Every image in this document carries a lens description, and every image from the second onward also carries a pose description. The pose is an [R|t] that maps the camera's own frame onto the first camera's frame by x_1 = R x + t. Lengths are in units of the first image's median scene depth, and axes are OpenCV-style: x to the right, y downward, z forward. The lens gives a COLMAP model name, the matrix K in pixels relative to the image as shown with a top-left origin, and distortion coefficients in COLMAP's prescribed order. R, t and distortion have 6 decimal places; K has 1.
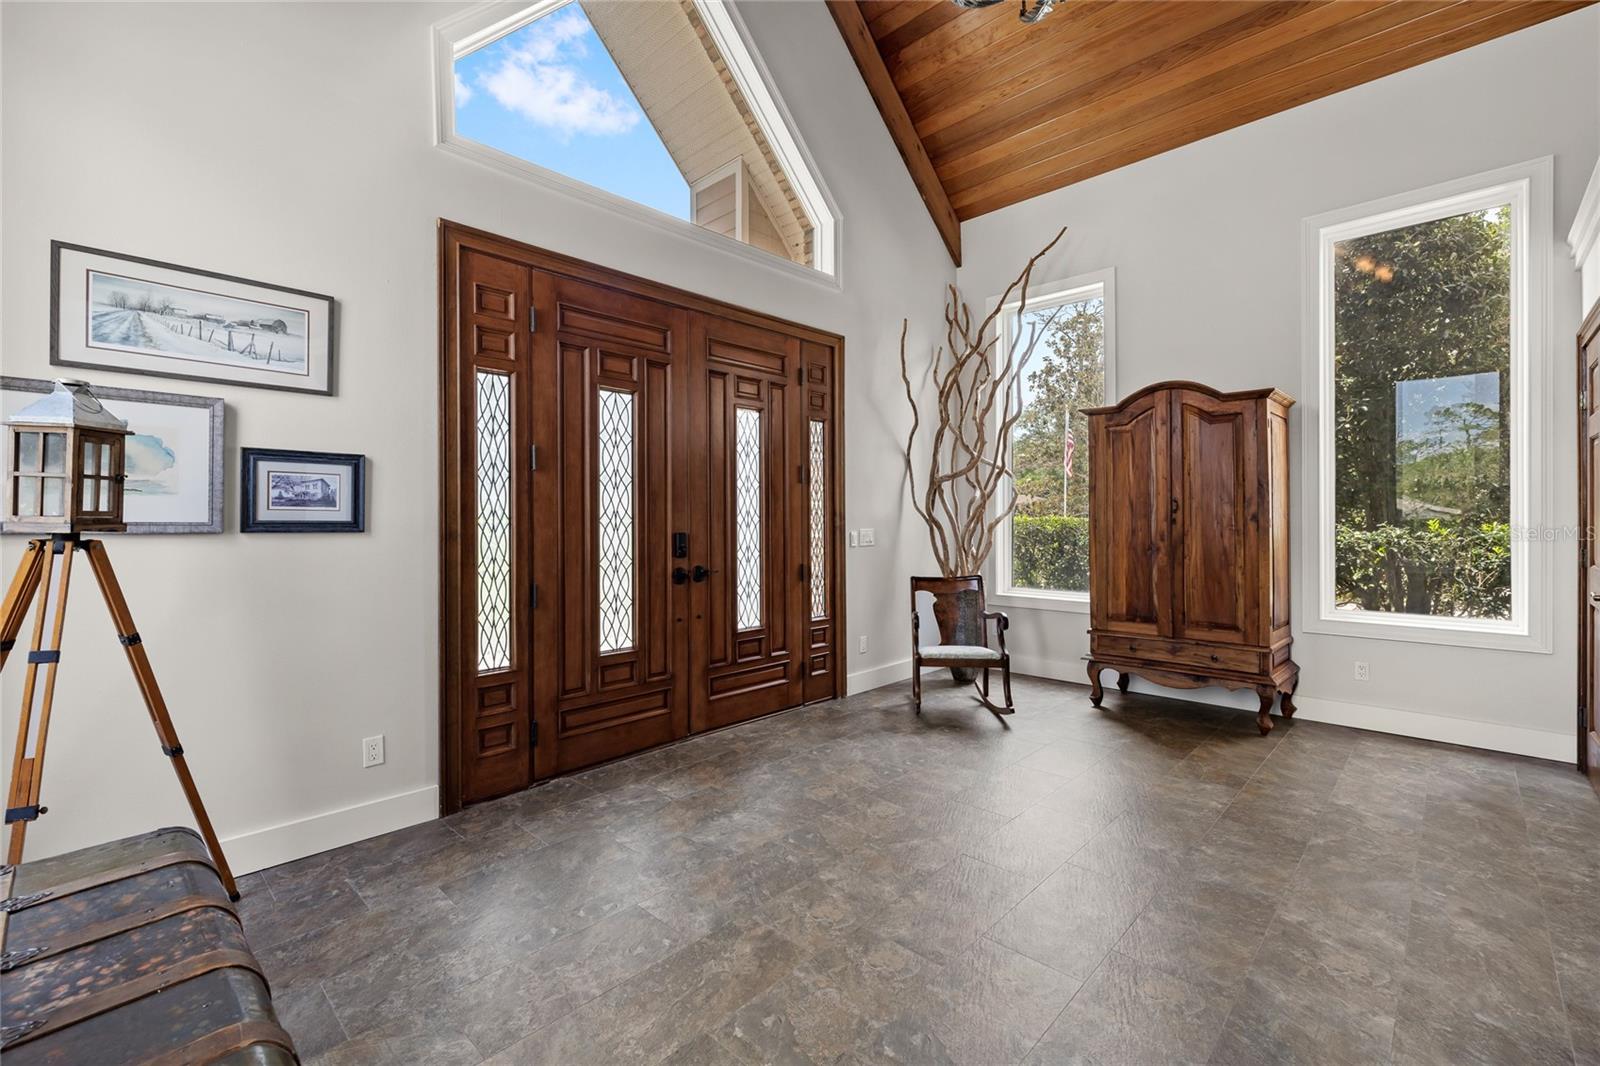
lens RADIAL K [[687.3, 0, 807.0], [0, 687.3, 523.4], [0, 0, 1]] dist [0.001854, 0.000078]
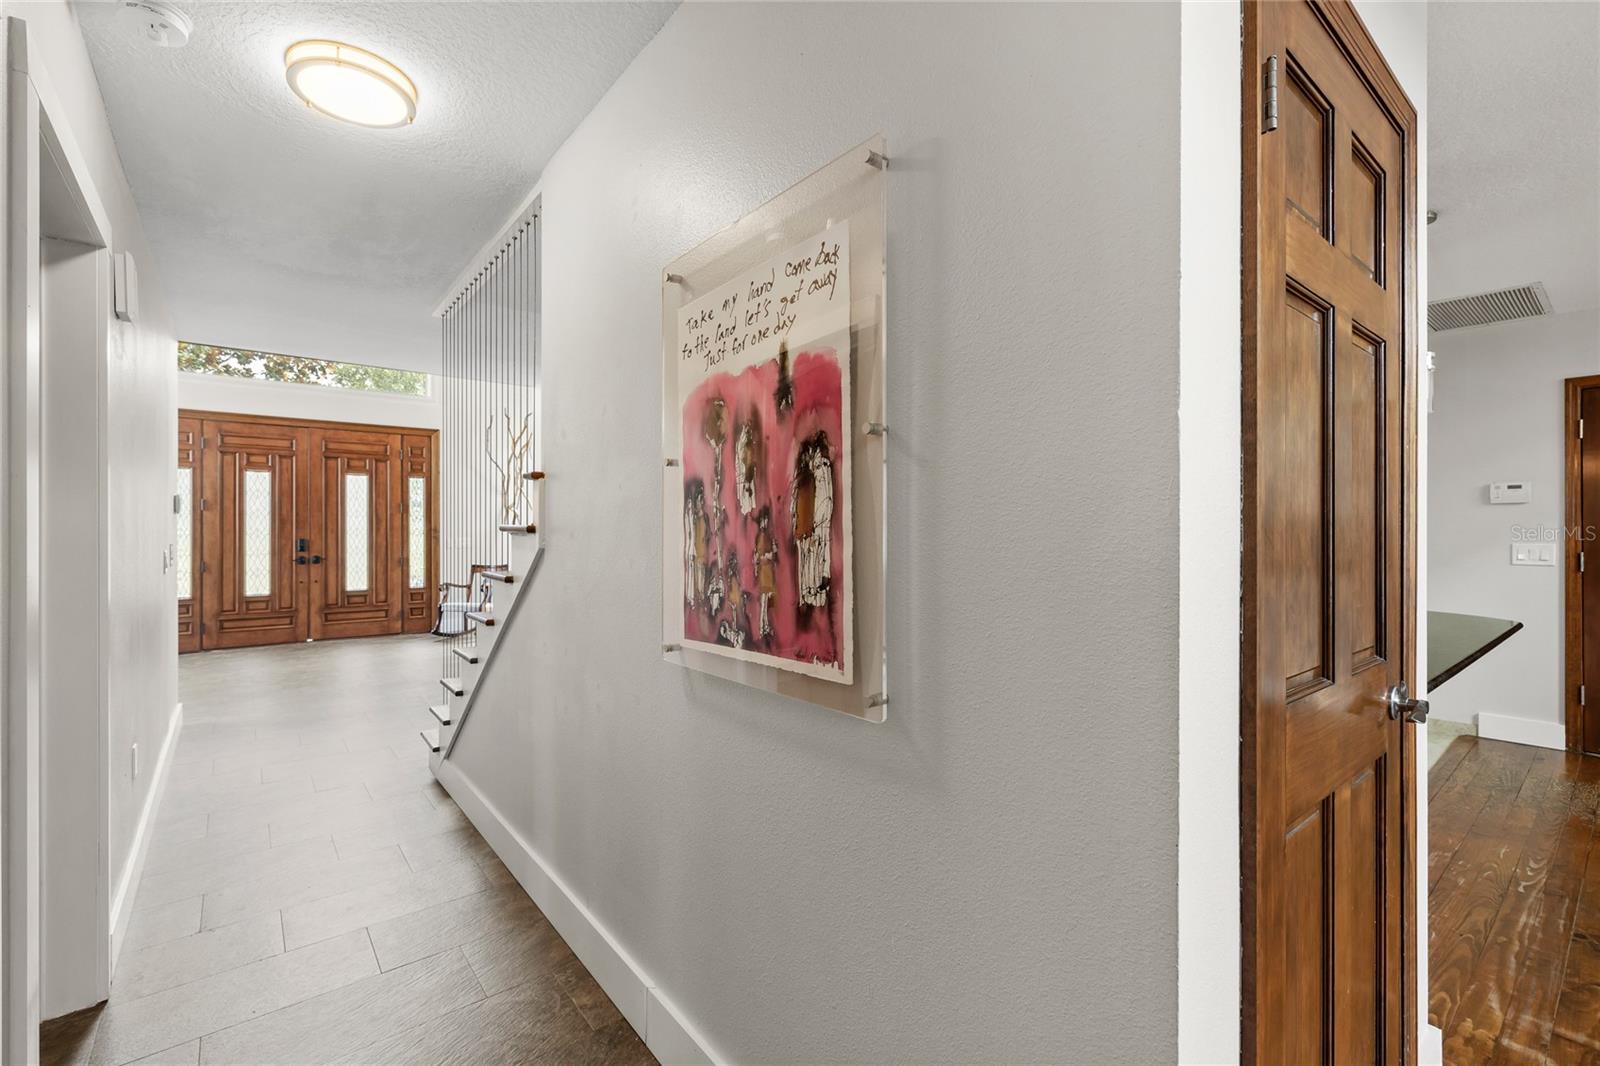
lens RADIAL K [[687.3, 0, 791.0], [0, 687.3, 529.9], [0, 0, 1]] dist [0.001854, 0.000078]
pose [[0.988119, 0.004199, -0.153634, 1.597912], [-0.005254, 0.999965, -0.006464, -0.007637], [0.153602, 0.007194, 0.988107, -0.798343]]
